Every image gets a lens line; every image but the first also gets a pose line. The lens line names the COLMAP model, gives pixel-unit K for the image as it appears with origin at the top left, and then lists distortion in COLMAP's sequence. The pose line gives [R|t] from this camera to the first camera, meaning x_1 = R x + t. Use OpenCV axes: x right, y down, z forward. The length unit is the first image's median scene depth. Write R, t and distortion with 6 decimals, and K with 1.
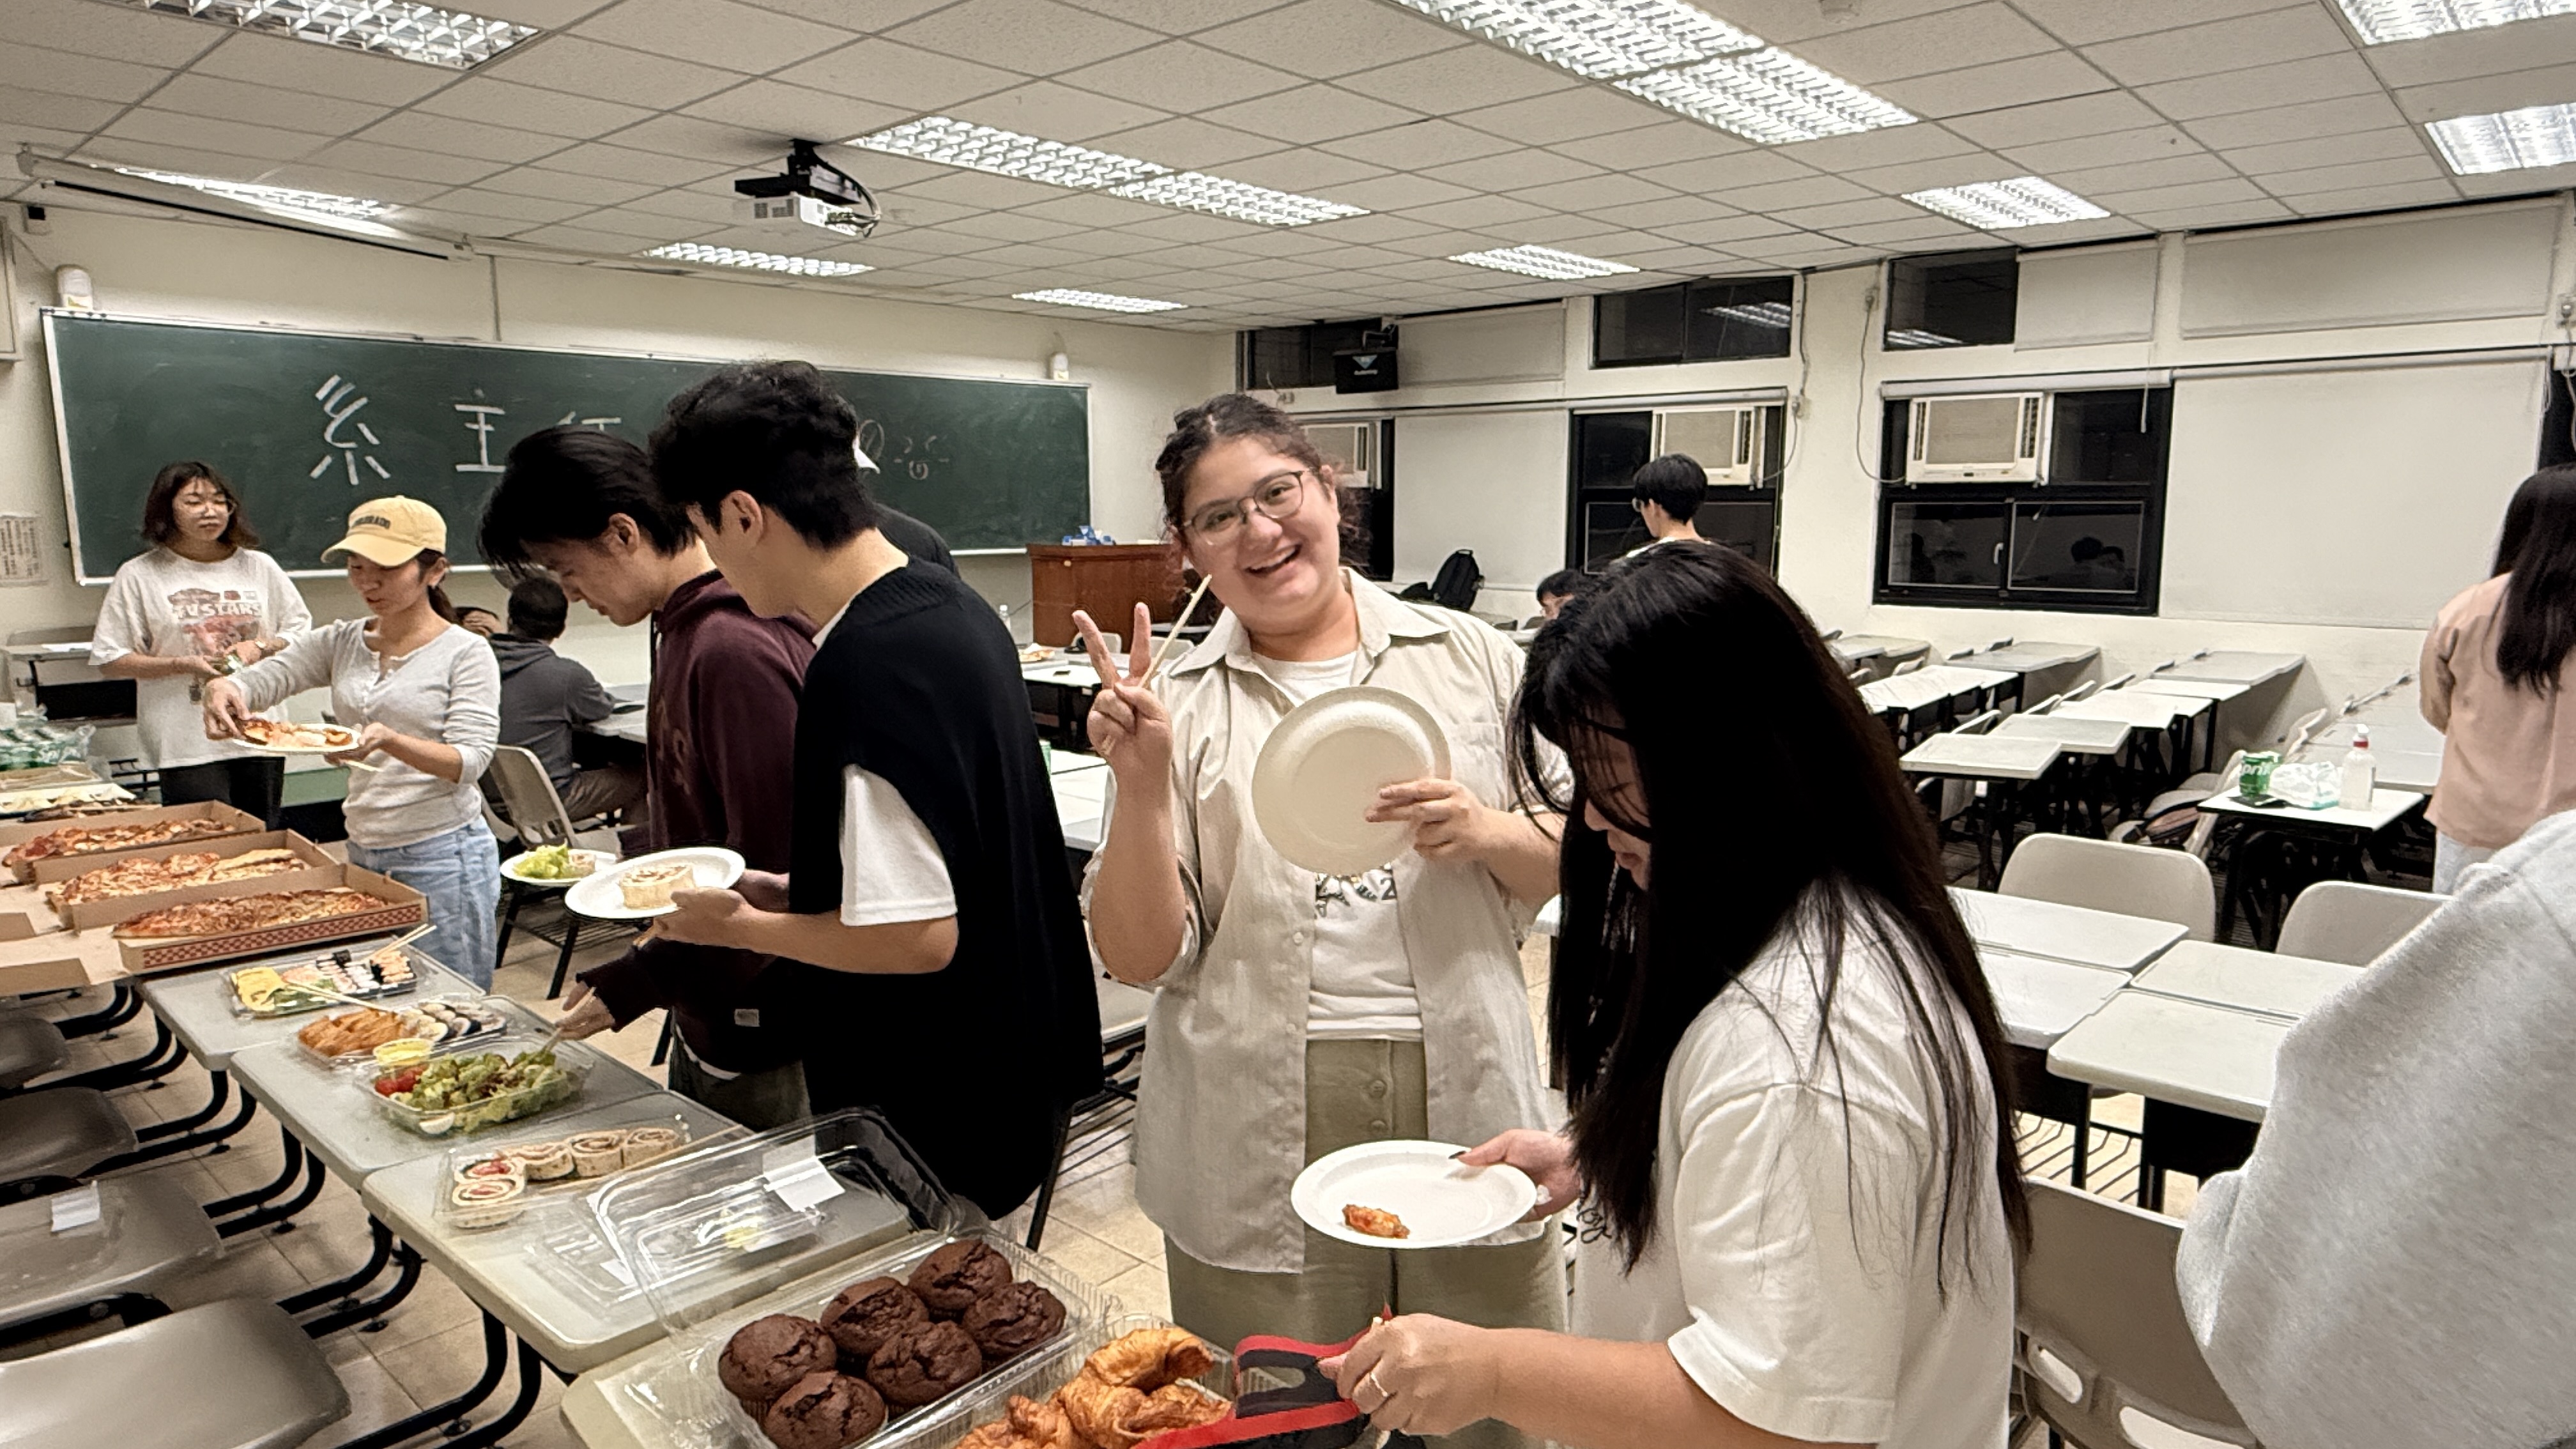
lens RADIAL K [[1508.5, 0, 1288.0], [0, 1508.5, 724.5], [0, 0, 1]] dist [-0.005835, -0.000010]
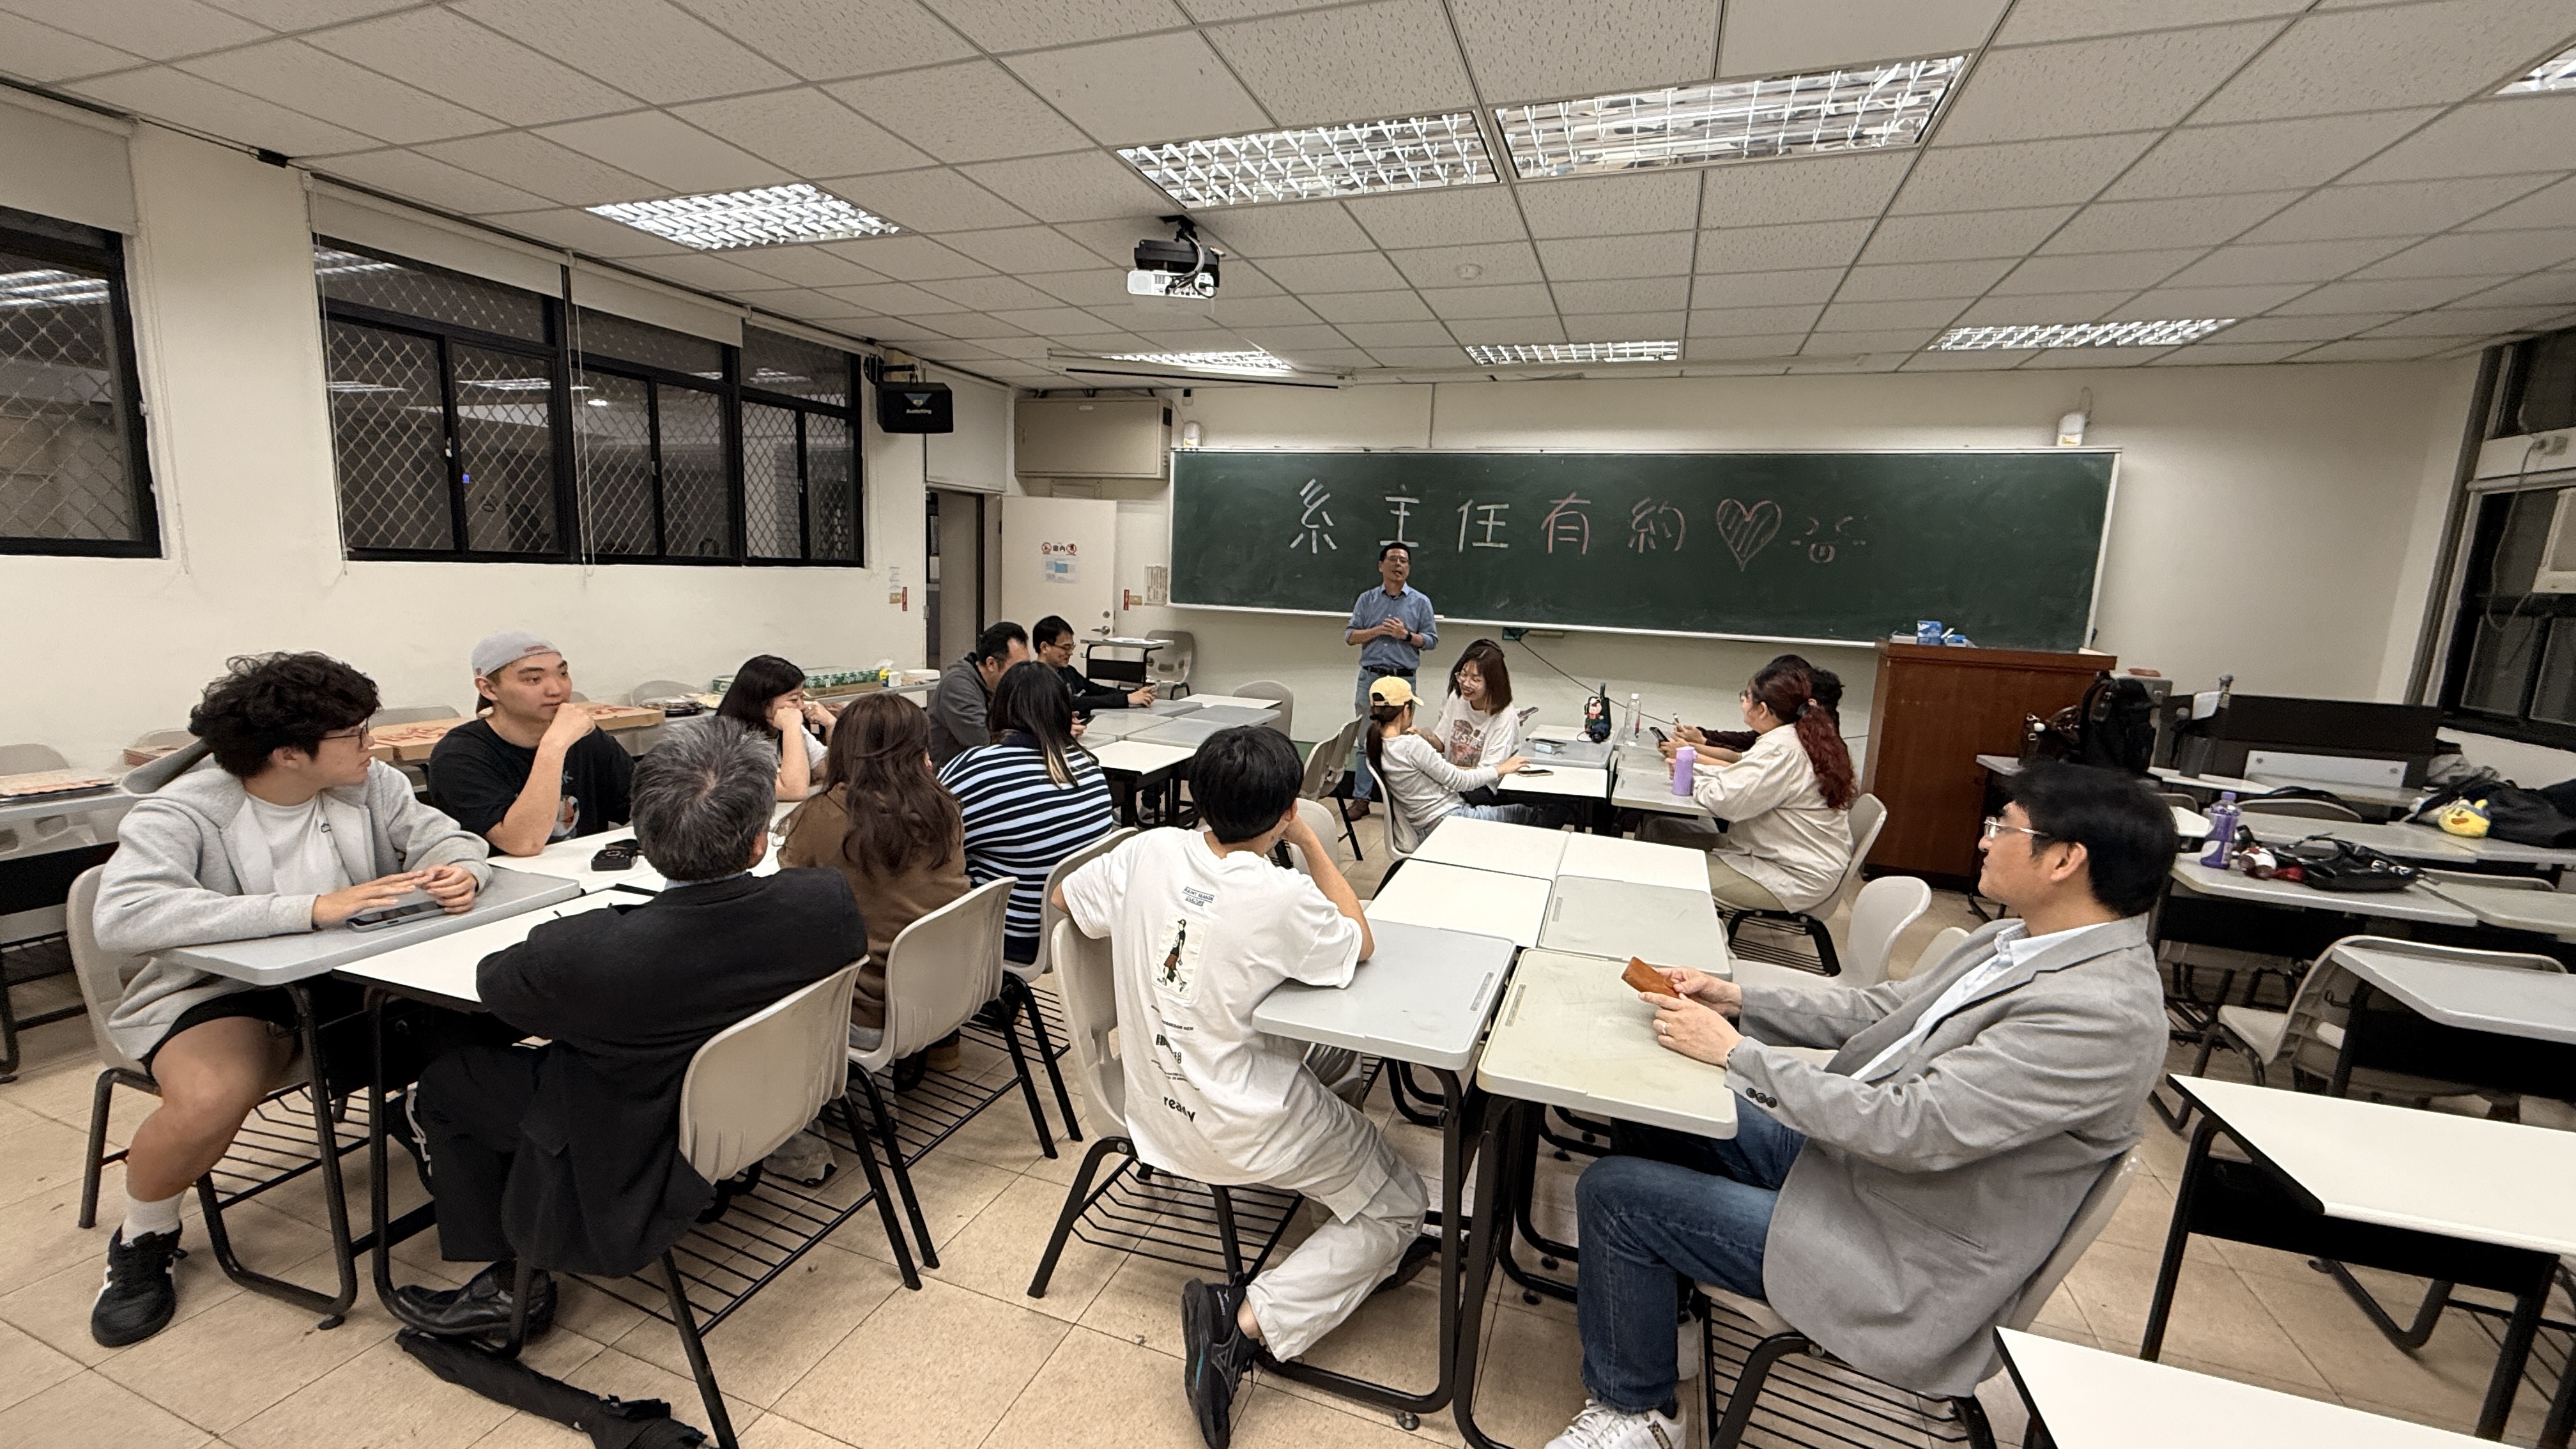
lens RADIAL K [[1014.2, 0, 1288.0], [0, 1014.2, 724.5], [0, 0, 1]] dist [0.000521, -0.000186]
pose [[0.387605, 0.162021, -0.907475, 0.241277], [-0.173937, 0.979604, 0.100606, -0.074113], [0.905267, 0.118848, 0.407881, 0.483258]]
